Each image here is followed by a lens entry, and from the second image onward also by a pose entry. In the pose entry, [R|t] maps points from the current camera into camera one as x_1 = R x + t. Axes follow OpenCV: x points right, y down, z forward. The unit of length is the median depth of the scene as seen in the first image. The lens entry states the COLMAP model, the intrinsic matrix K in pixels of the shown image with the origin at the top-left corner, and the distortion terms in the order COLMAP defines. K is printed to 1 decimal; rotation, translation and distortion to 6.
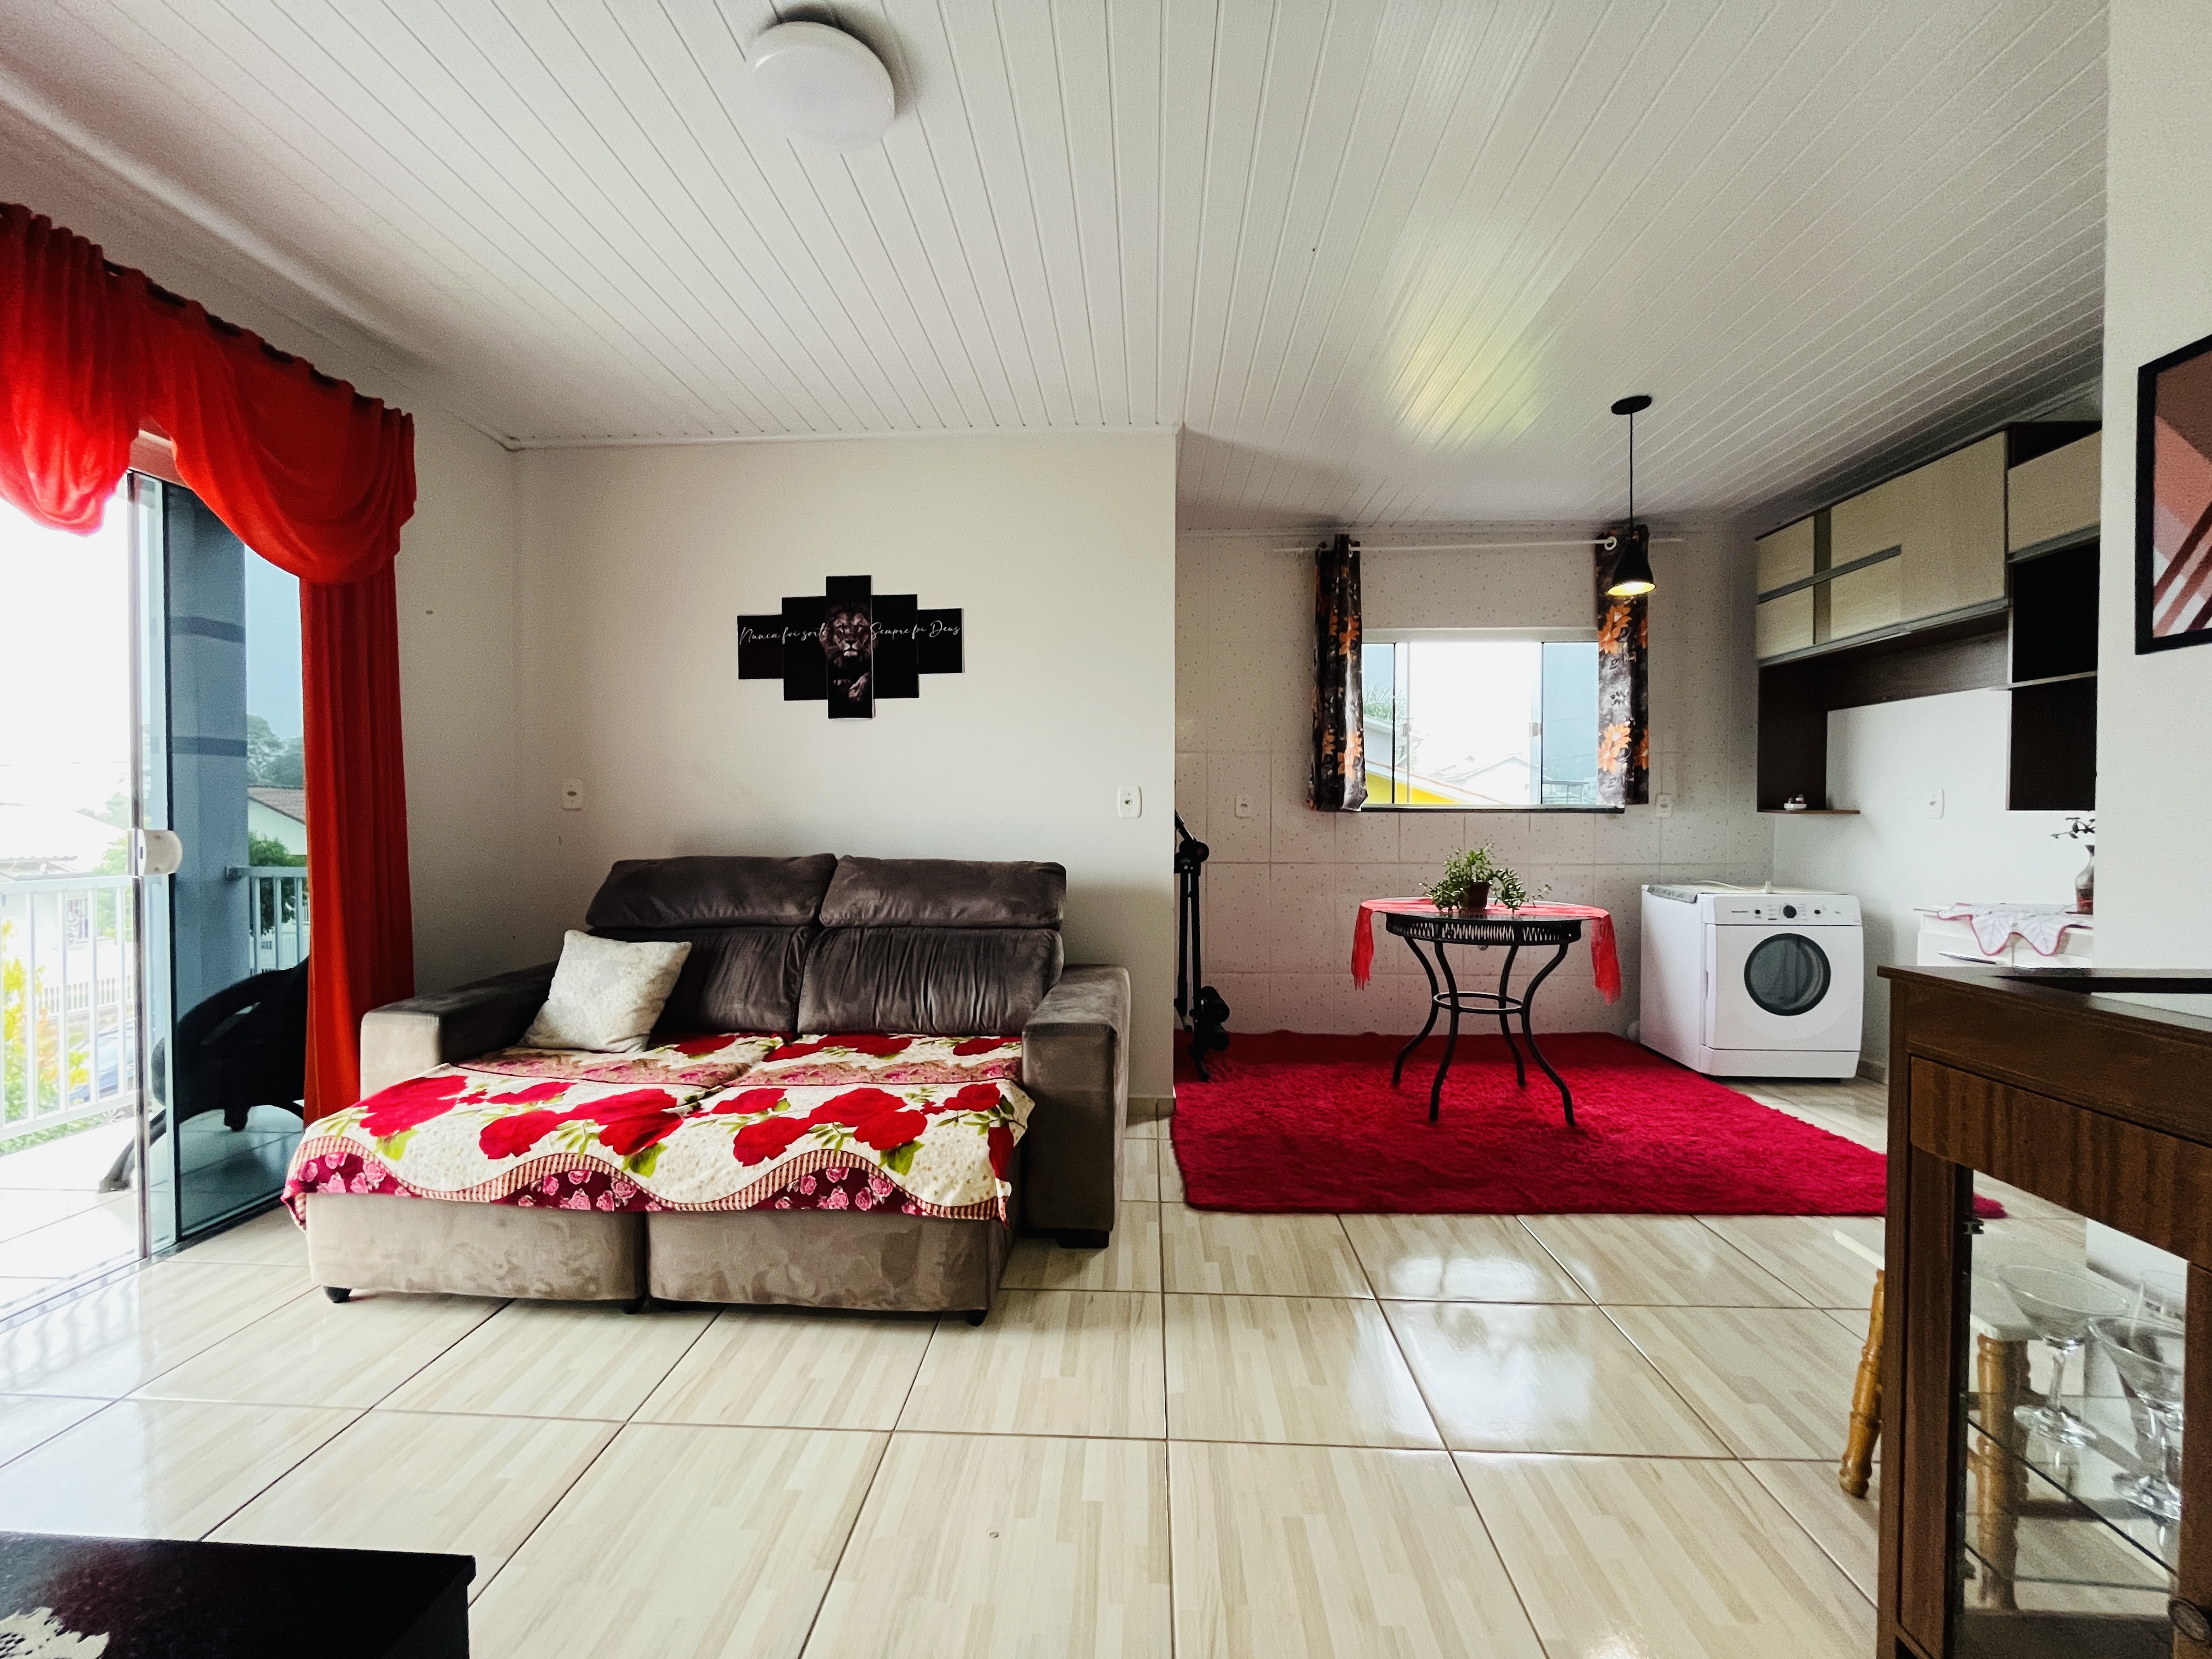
lens RADIAL K [[896.1, 0, 1105.9], [0, 896.1, 831.1], [0, 0, 1]] dist [-0.003073, 0.000061]
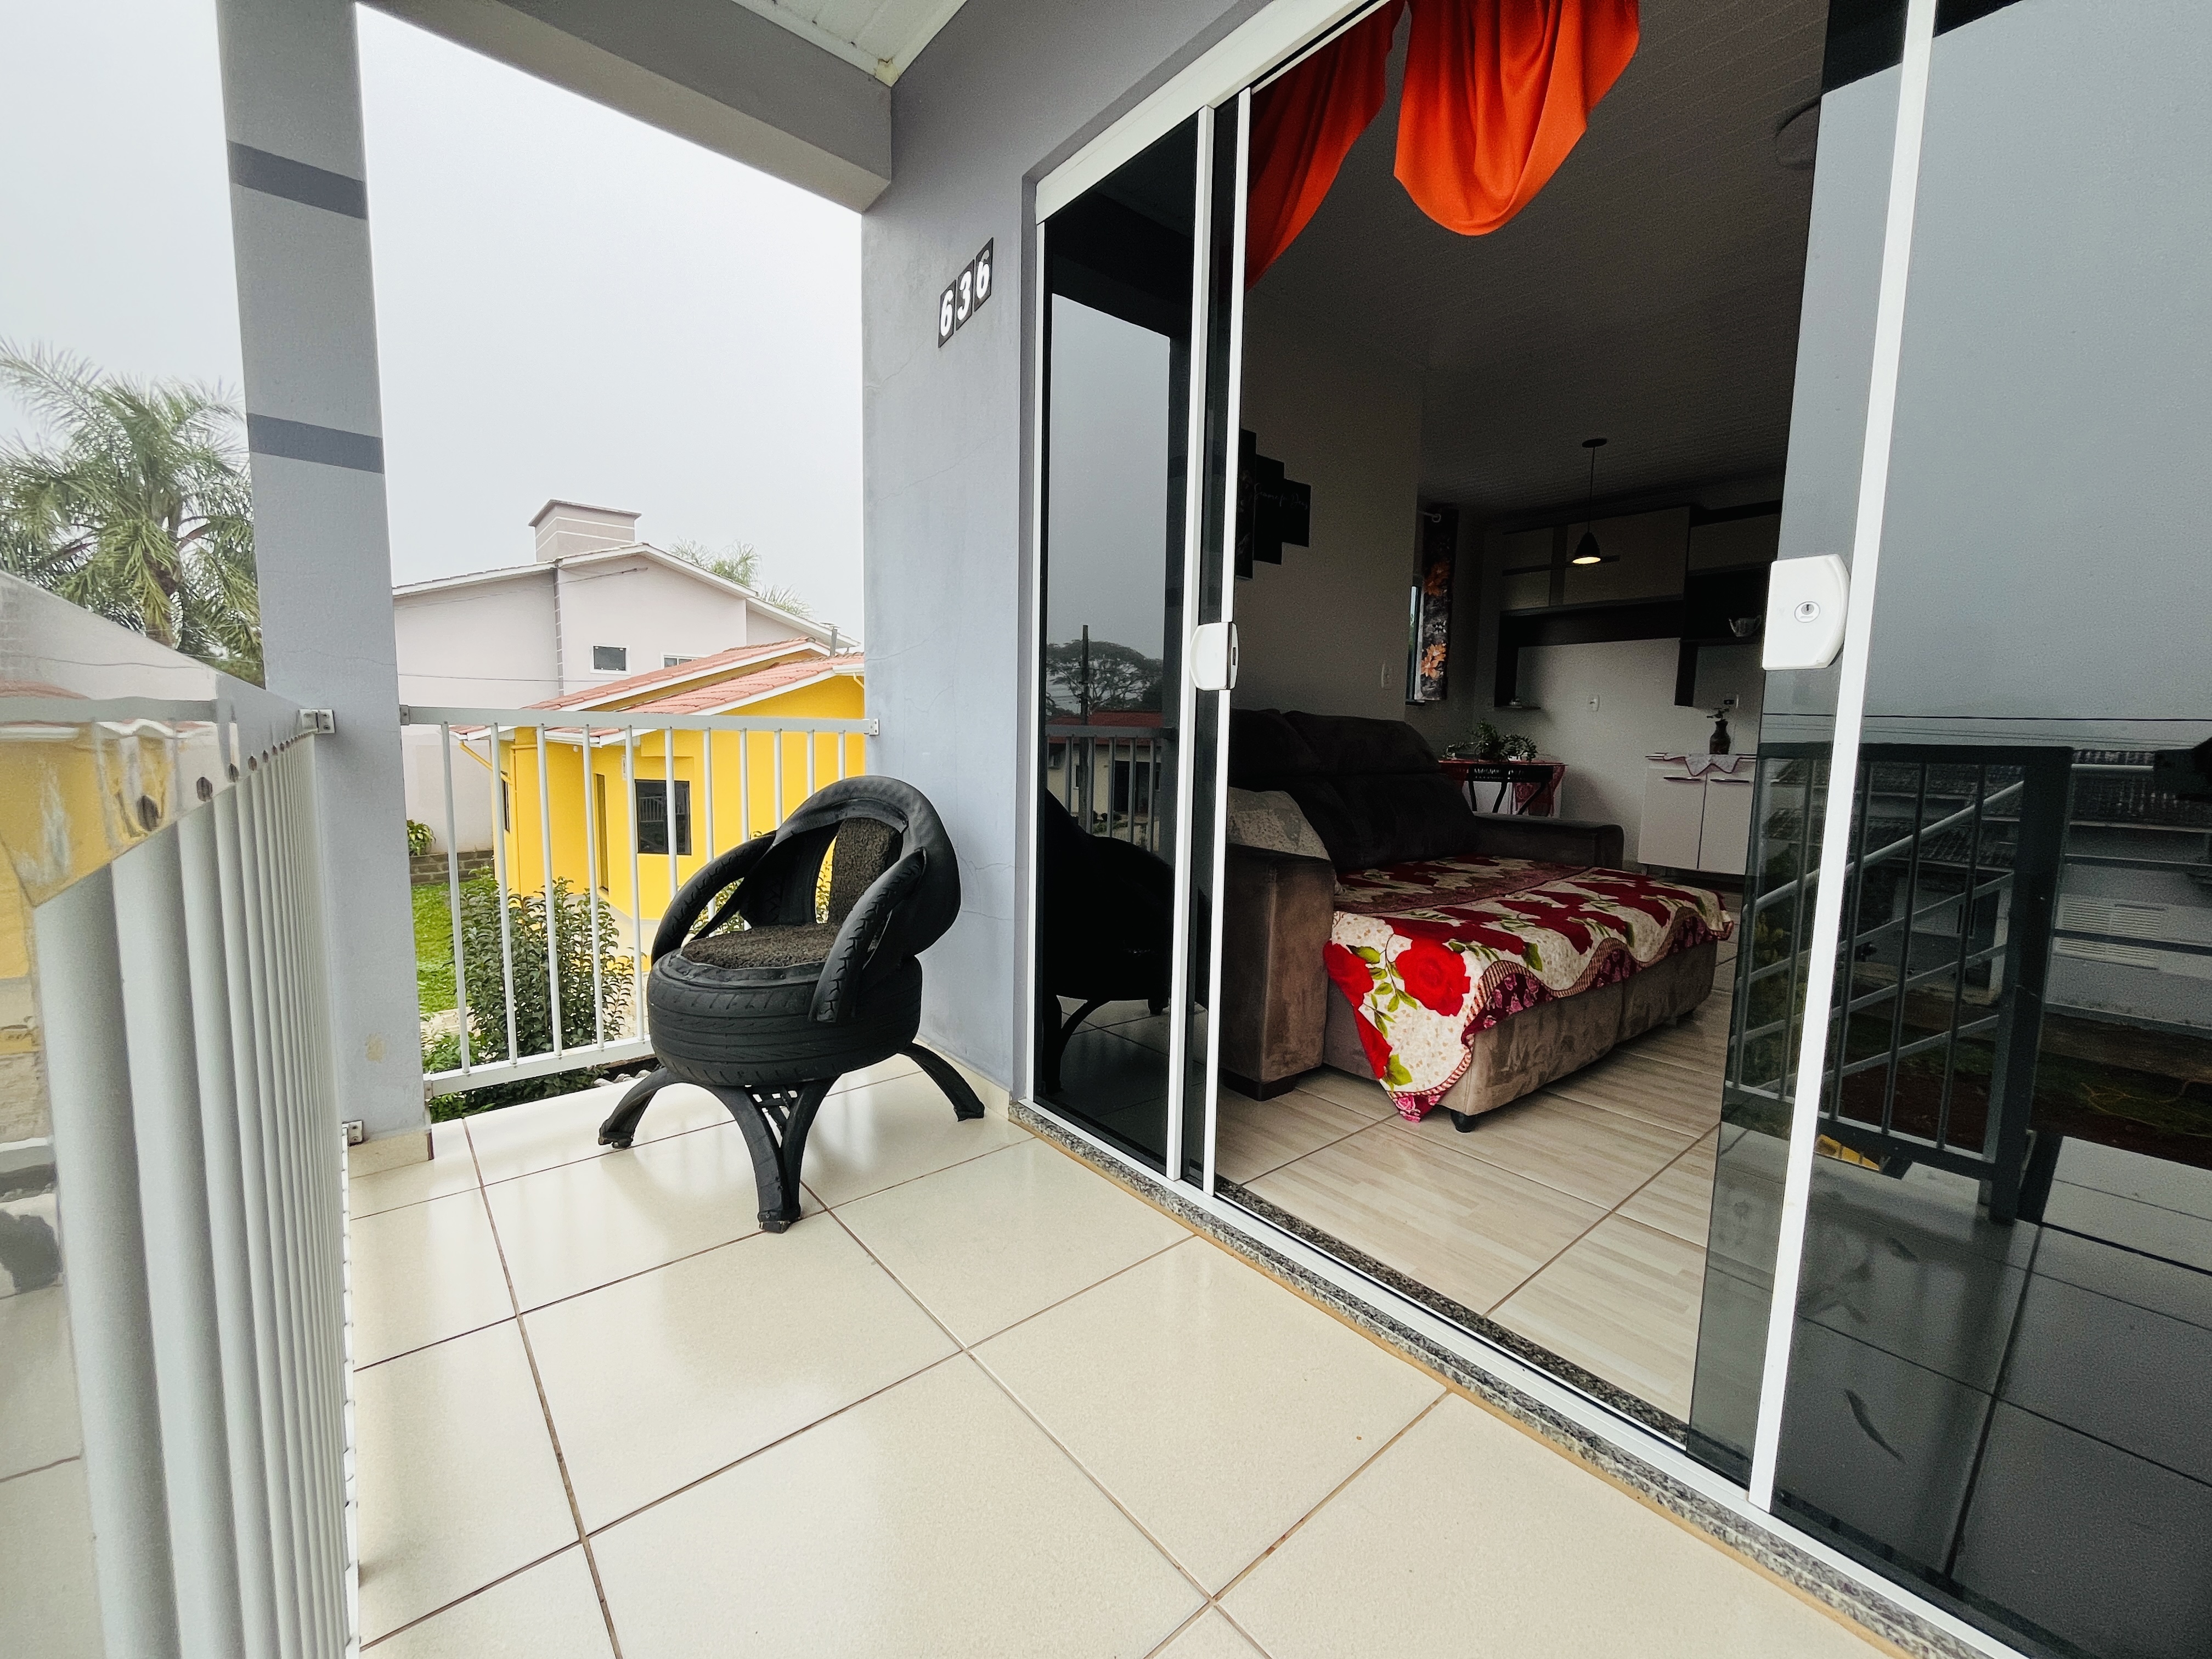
lens RADIAL K [[878.3, 0, 1097.8], [0, 878.3, 820.4], [0, 0, 1]] dist [0.001690, 0.000180]
pose [[0.733353, -0.057315, 0.677428, -1.069918], [-0.002950, 0.996162, 0.087476, 0.055996], [-0.679842, -0.066149, 0.730369, 0.382863]]
